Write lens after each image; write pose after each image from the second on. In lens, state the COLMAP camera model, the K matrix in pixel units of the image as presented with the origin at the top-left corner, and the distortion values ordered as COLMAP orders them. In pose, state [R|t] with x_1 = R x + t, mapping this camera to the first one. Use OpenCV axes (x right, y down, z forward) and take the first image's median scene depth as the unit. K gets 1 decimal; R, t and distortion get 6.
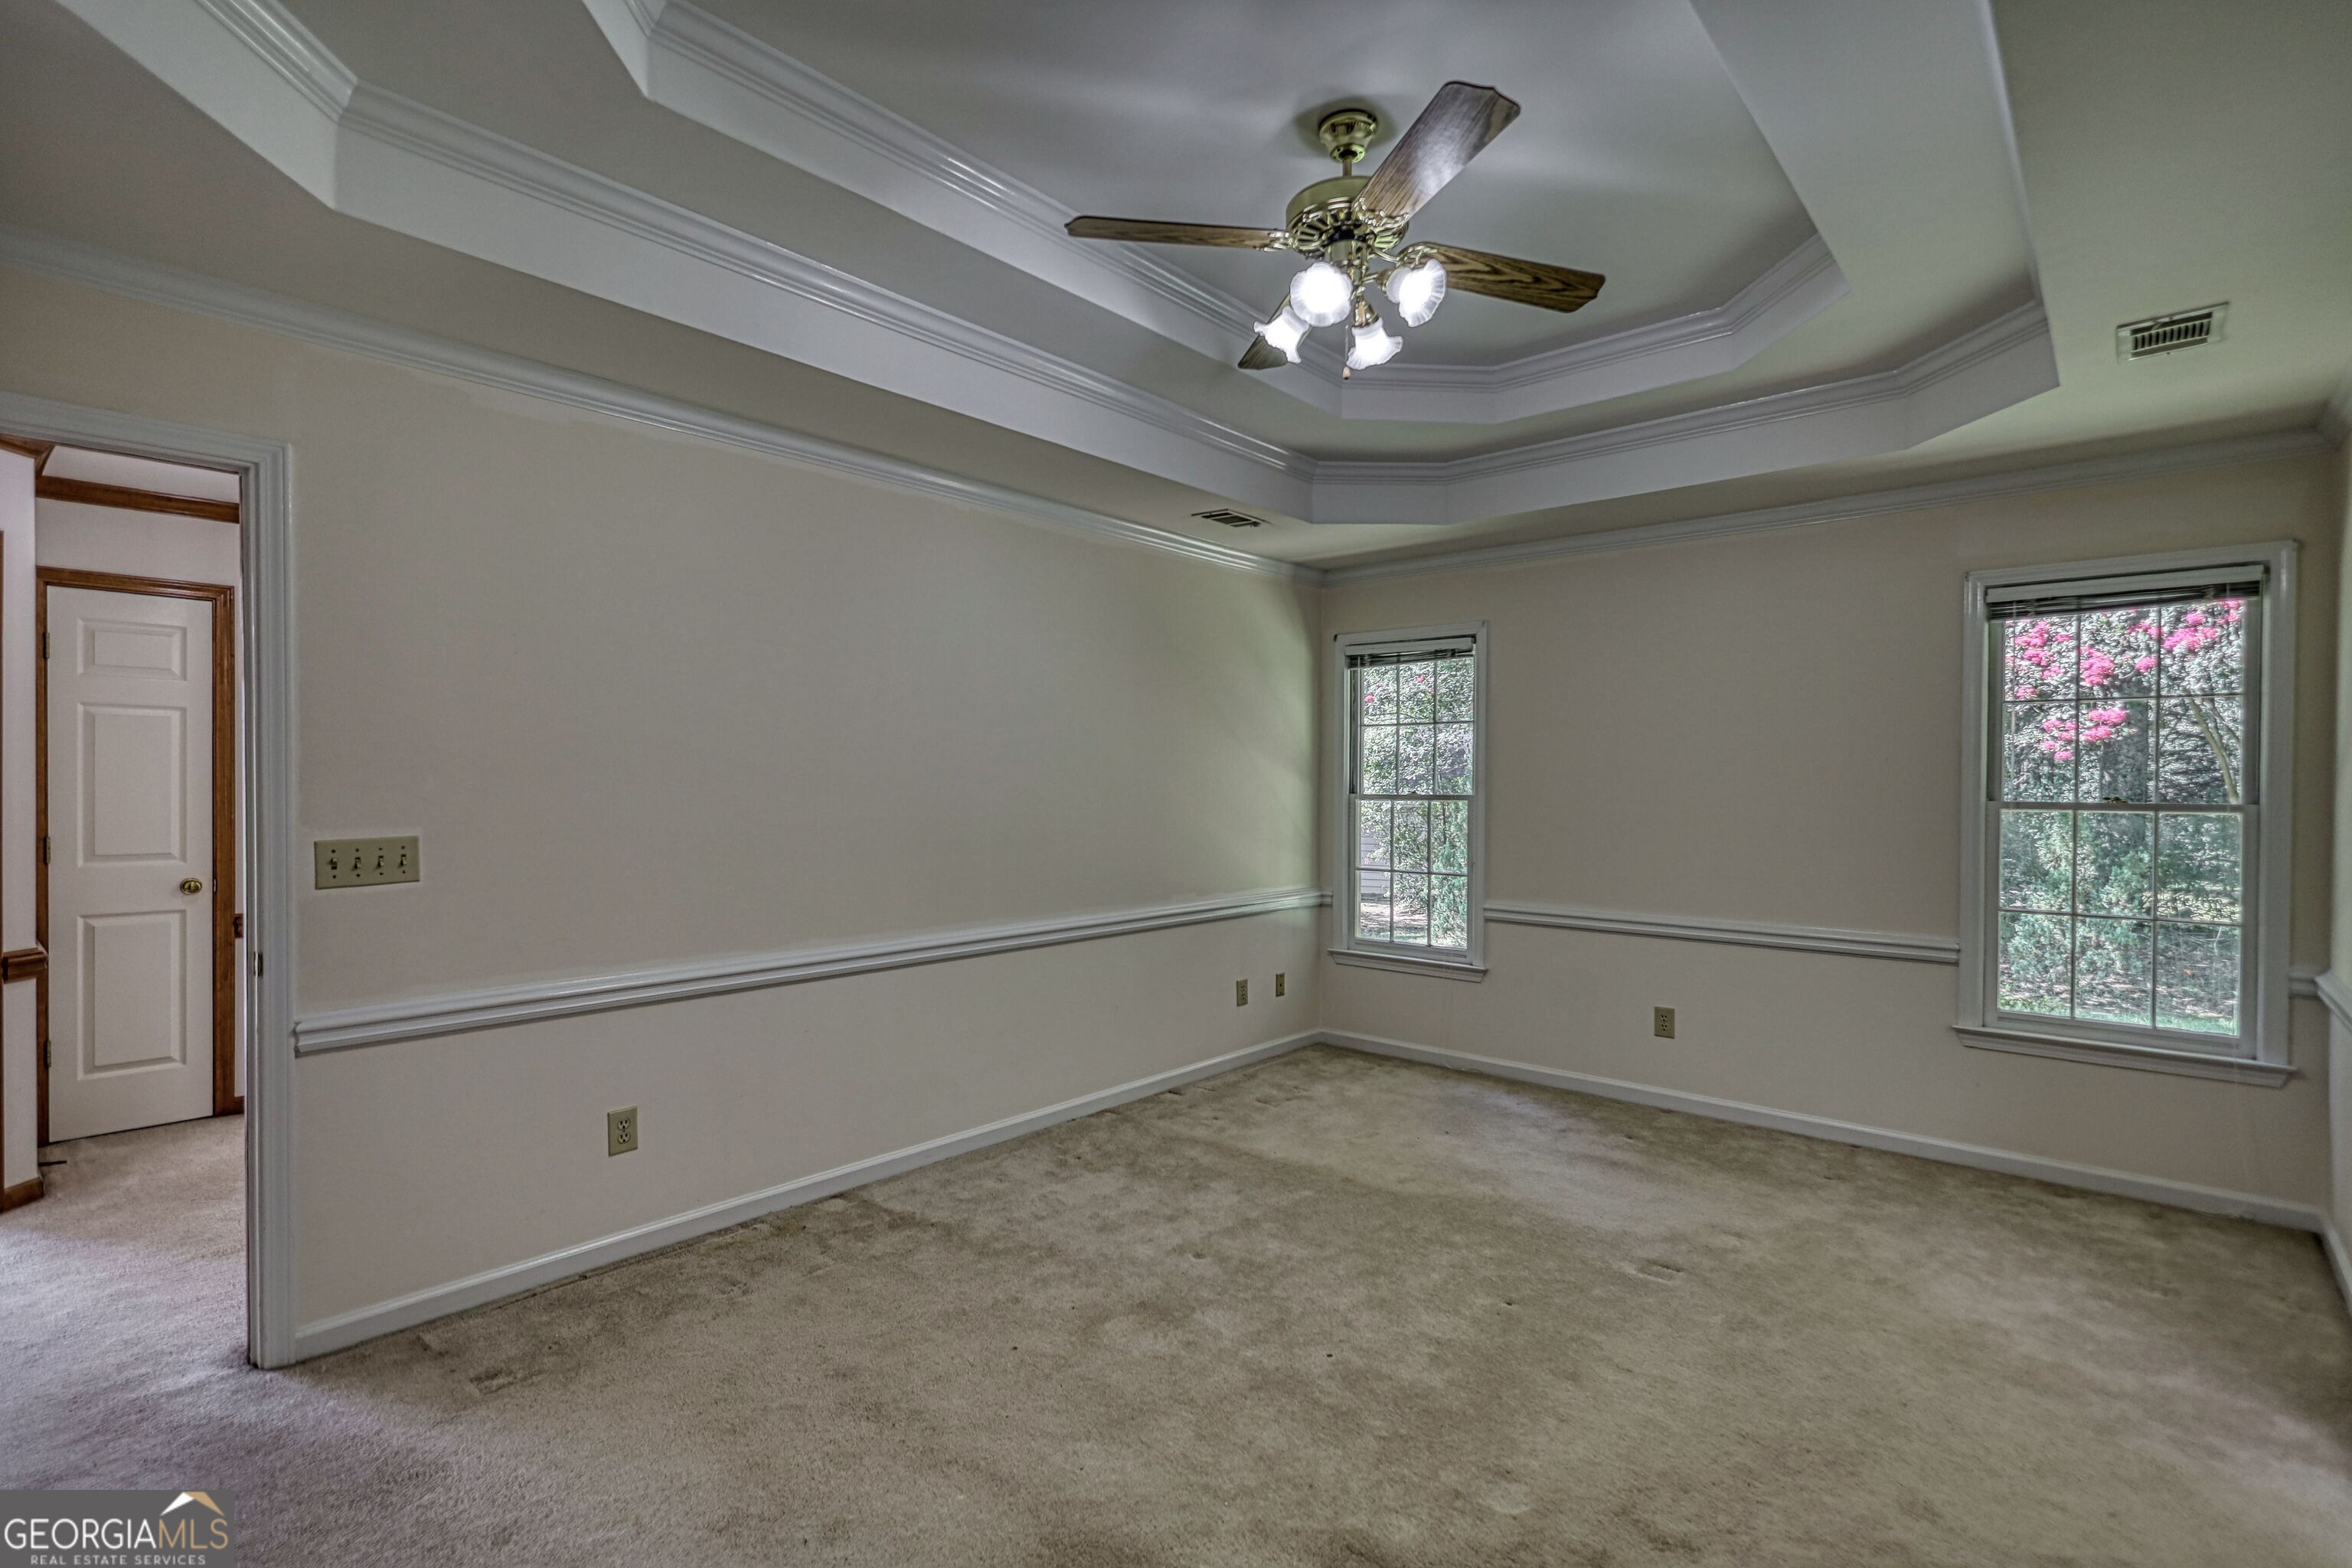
lens RADIAL K [[1096.4, 0, 1173.1], [0, 1096.4, 787.9], [0, 0, 1]] dist [0.001072, -0.000763]
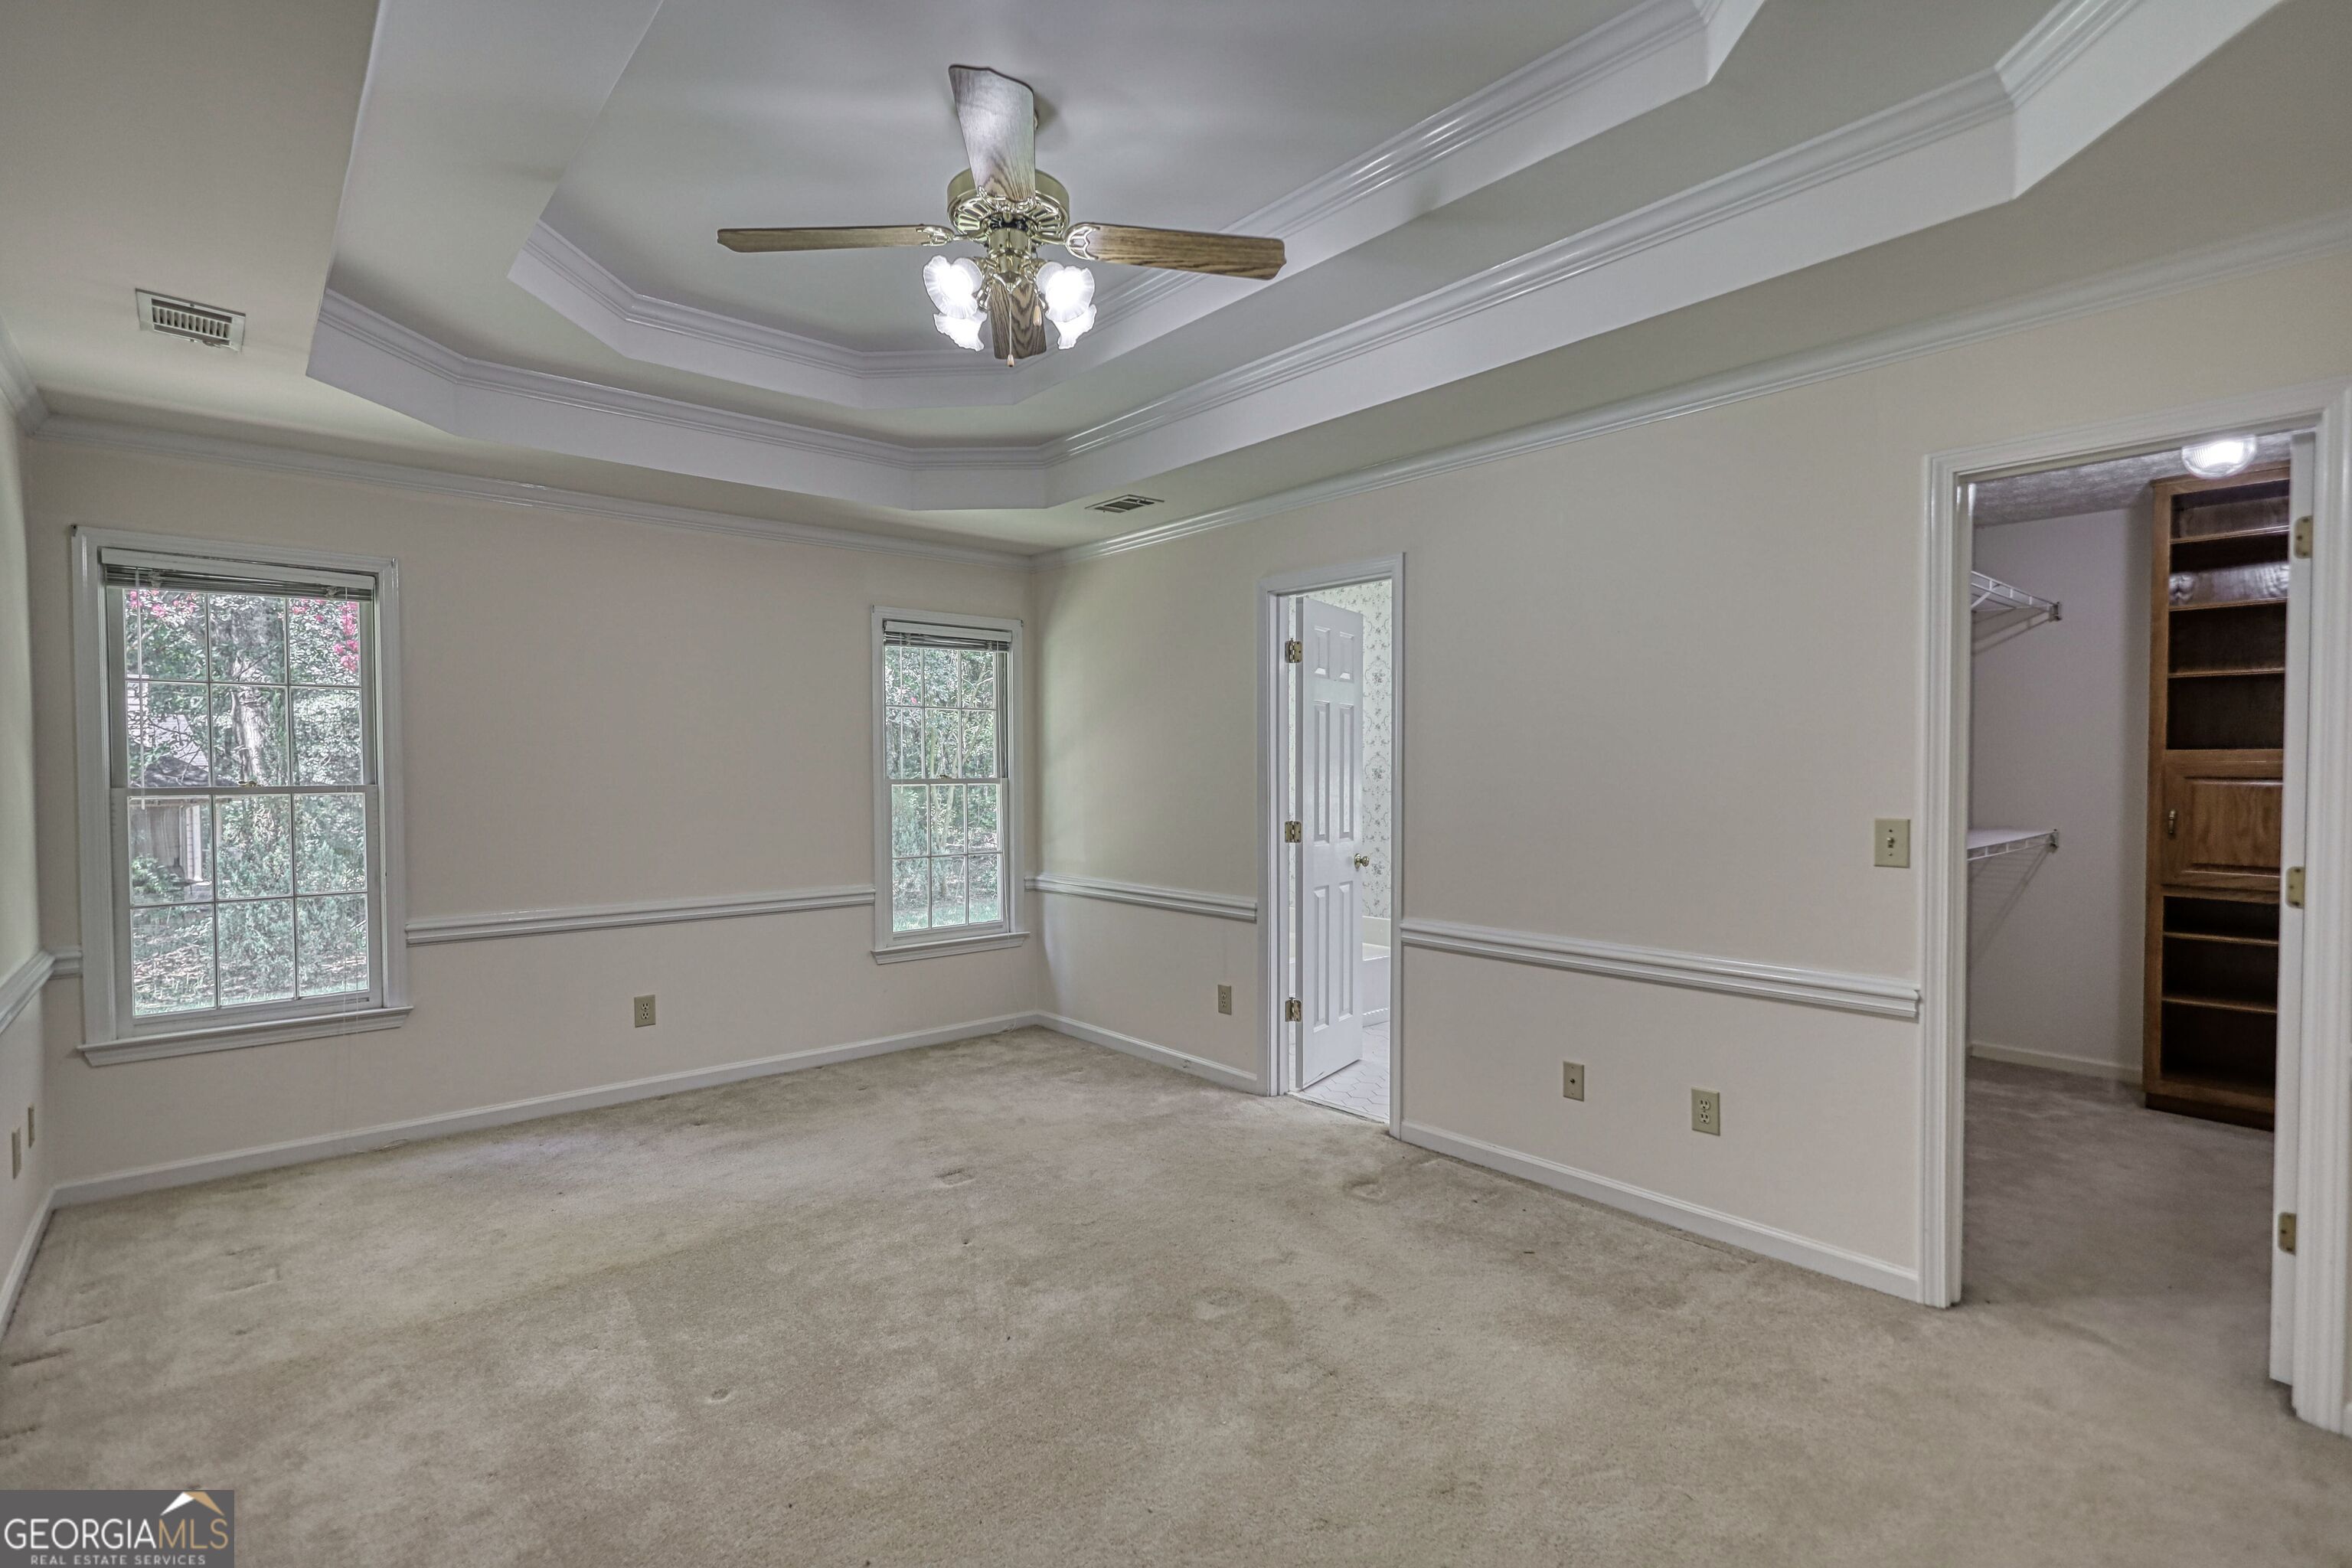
lens RADIAL K [[1096.4, 0, 1172.4], [0, 1096.4, 782.3], [0, 0, 1]] dist [0.001072, -0.000763]
pose [[0.140356, -0.019245, 0.989914, -0.503068], [0.009951, 0.999788, 0.018026, -0.003919], [-0.990051, 0.007321, 0.140518, 0.436977]]
